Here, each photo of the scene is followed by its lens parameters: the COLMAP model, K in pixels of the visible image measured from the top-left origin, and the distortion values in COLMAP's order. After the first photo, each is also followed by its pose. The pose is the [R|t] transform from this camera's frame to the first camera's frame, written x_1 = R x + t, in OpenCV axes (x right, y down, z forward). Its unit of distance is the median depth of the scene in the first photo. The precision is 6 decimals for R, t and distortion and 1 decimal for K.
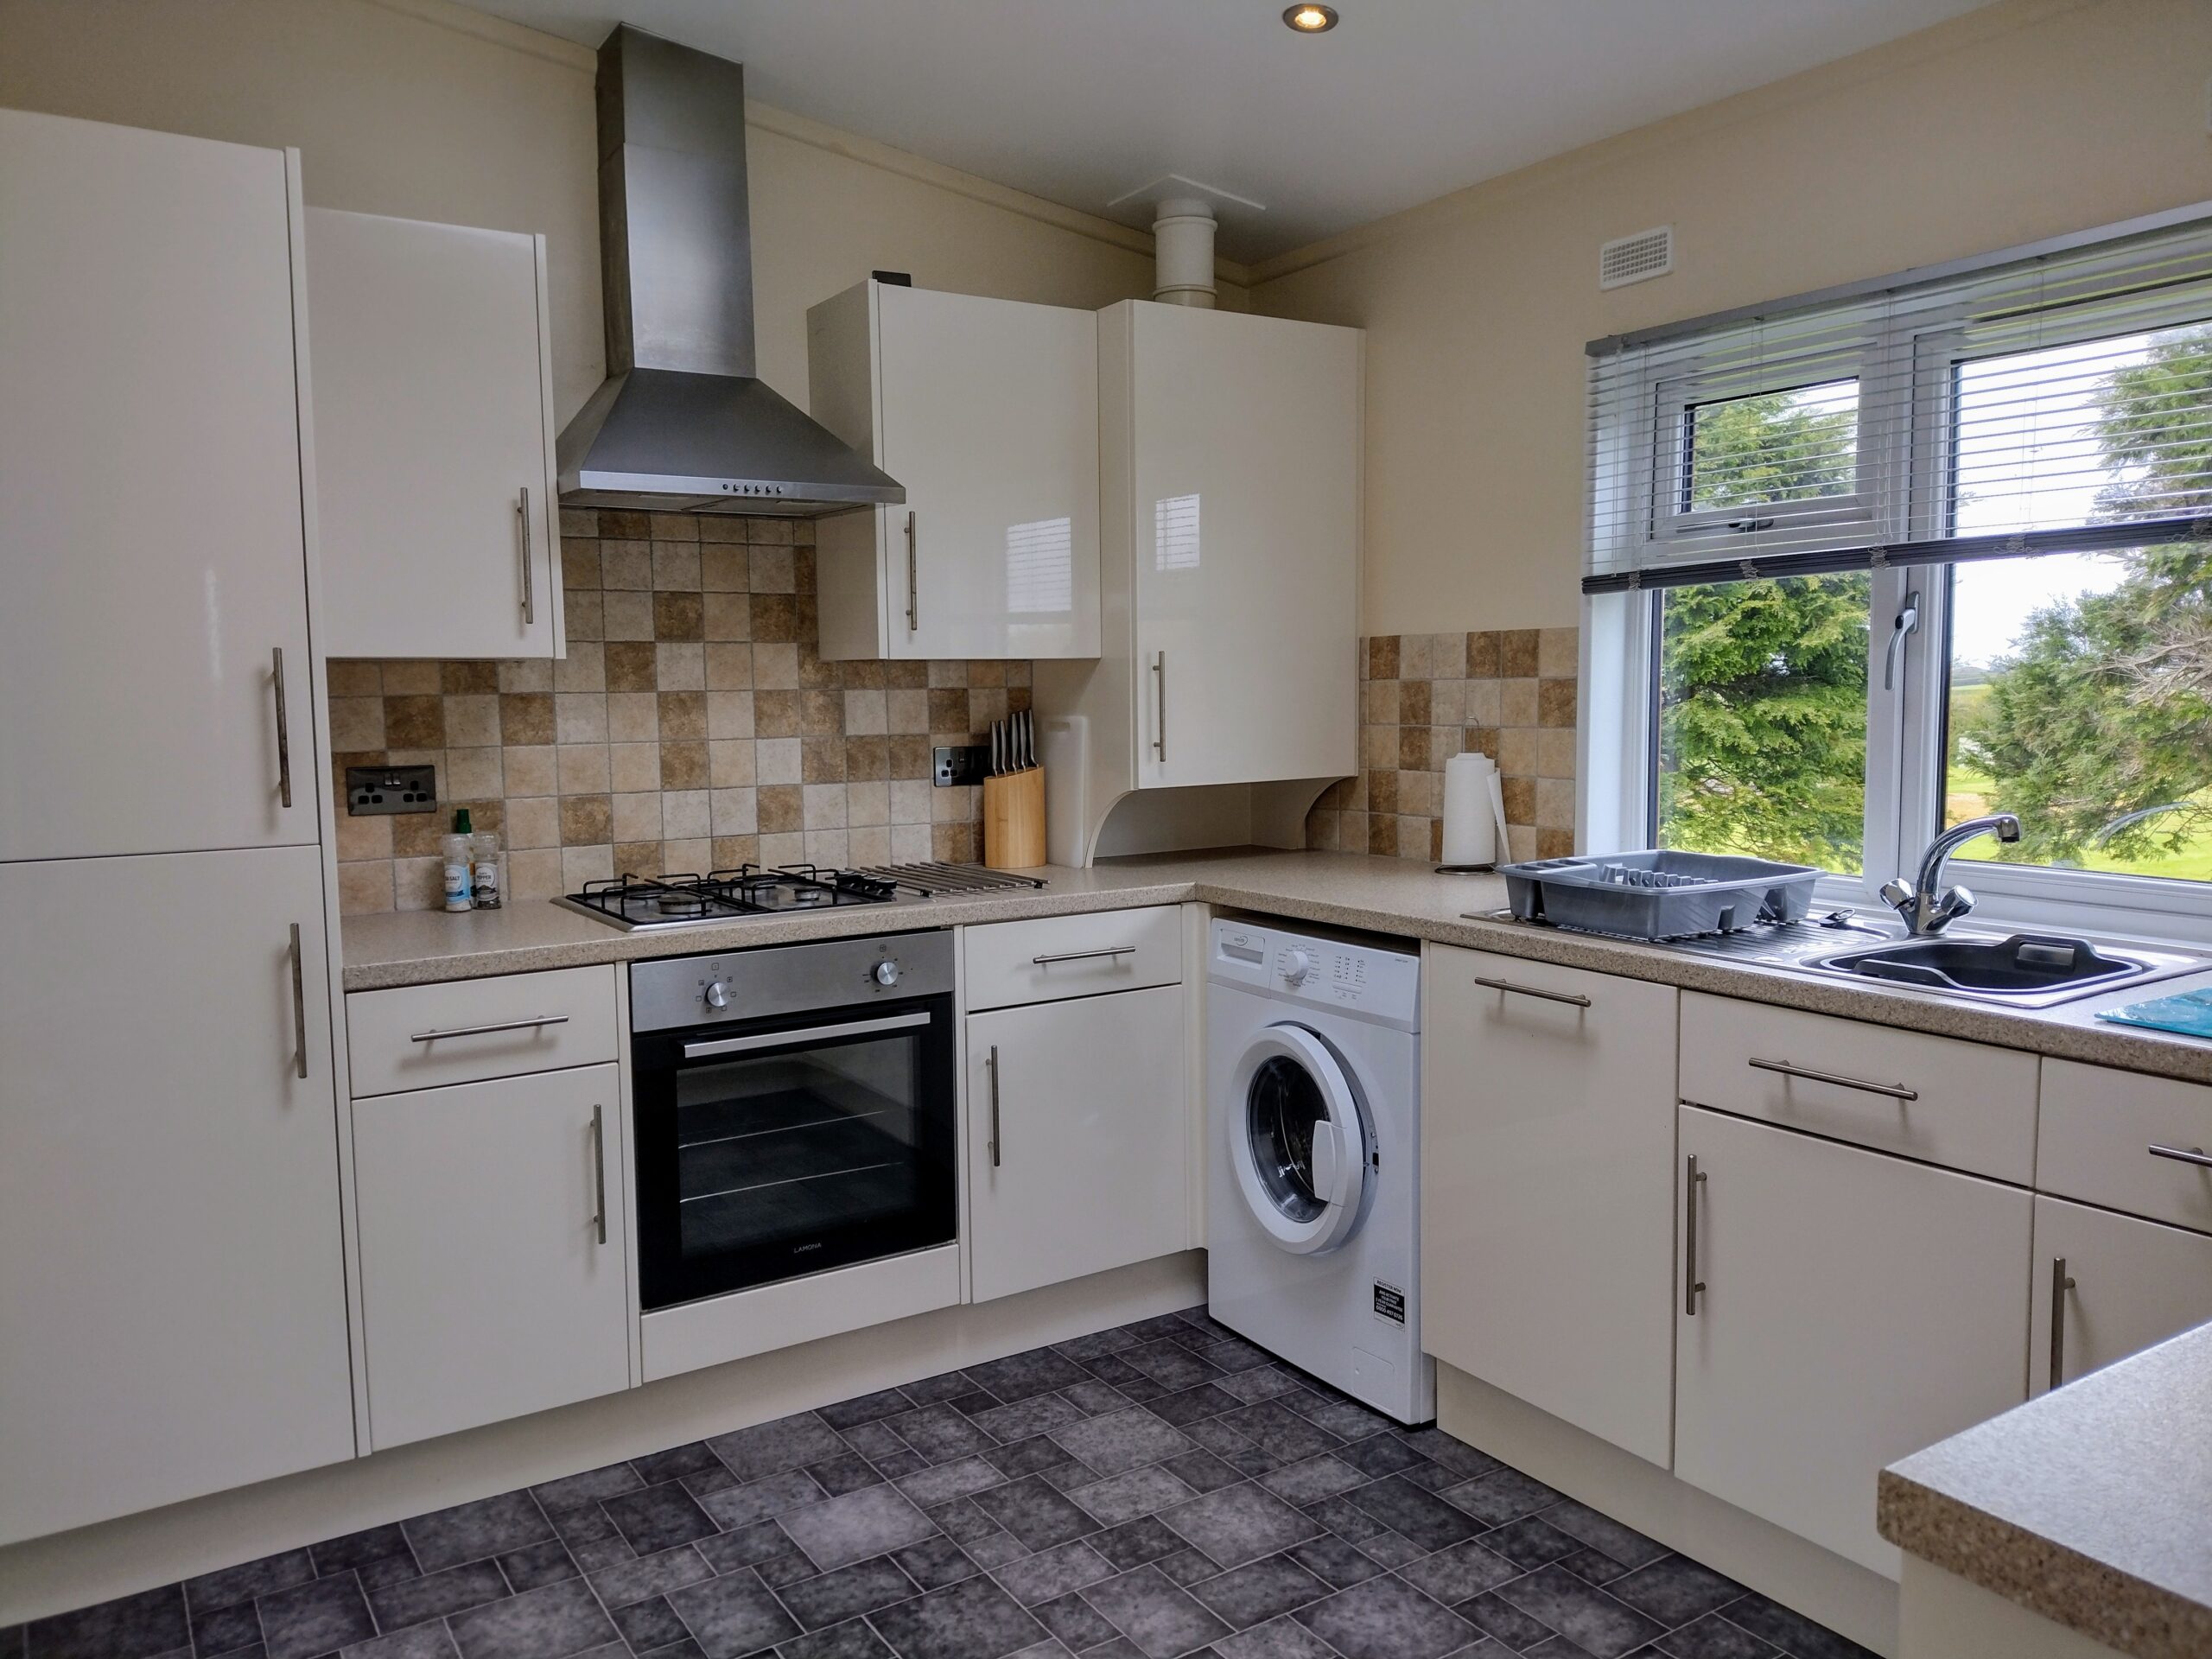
lens RADIAL K [[1644.1, 0, 1106.0], [0, 1644.1, 829.5], [0, 0, 1]] dist [-0.091525, -0.001384]
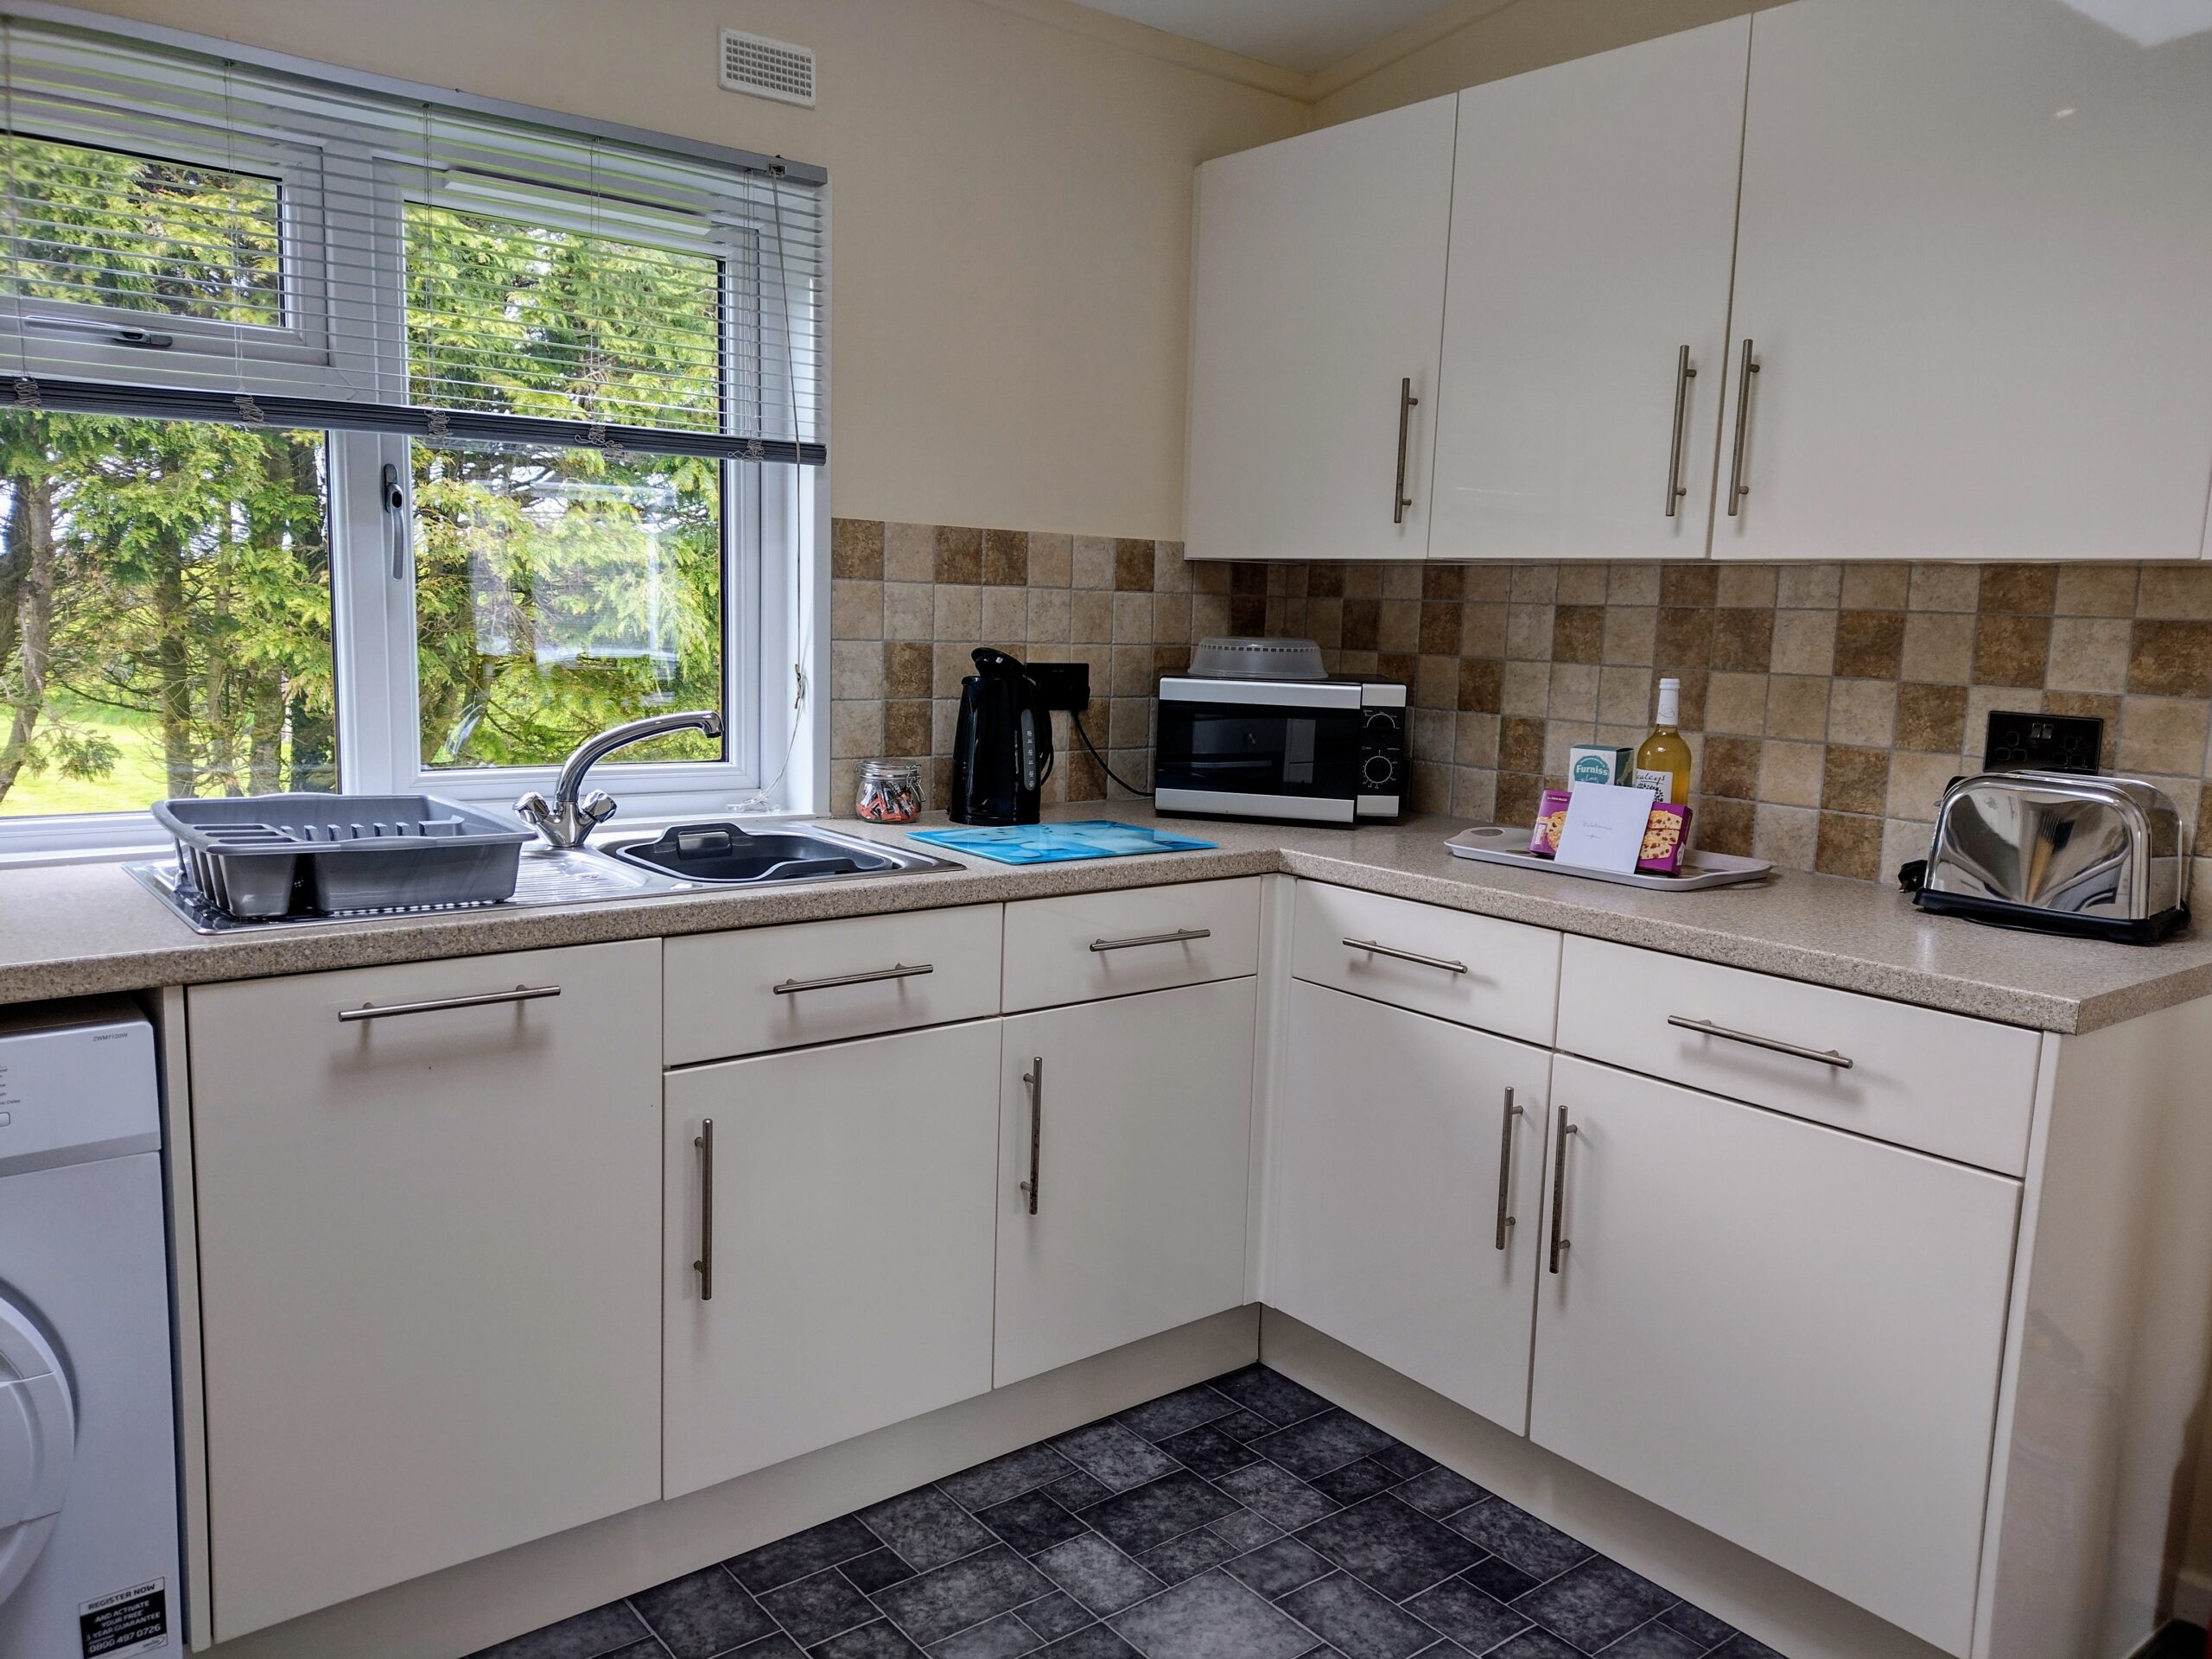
lens RADIAL K [[1625.6, 0, 1106.0], [0, 1625.6, 829.5], [0, 0, 1]] dist [0.056845, -0.000879]
pose [[-0.121058, -0.128850, 0.984247, -0.607197], [0.053219, 0.989271, 0.136053, -0.075829], [-0.991218, 0.068851, -0.112902, 1.007556]]
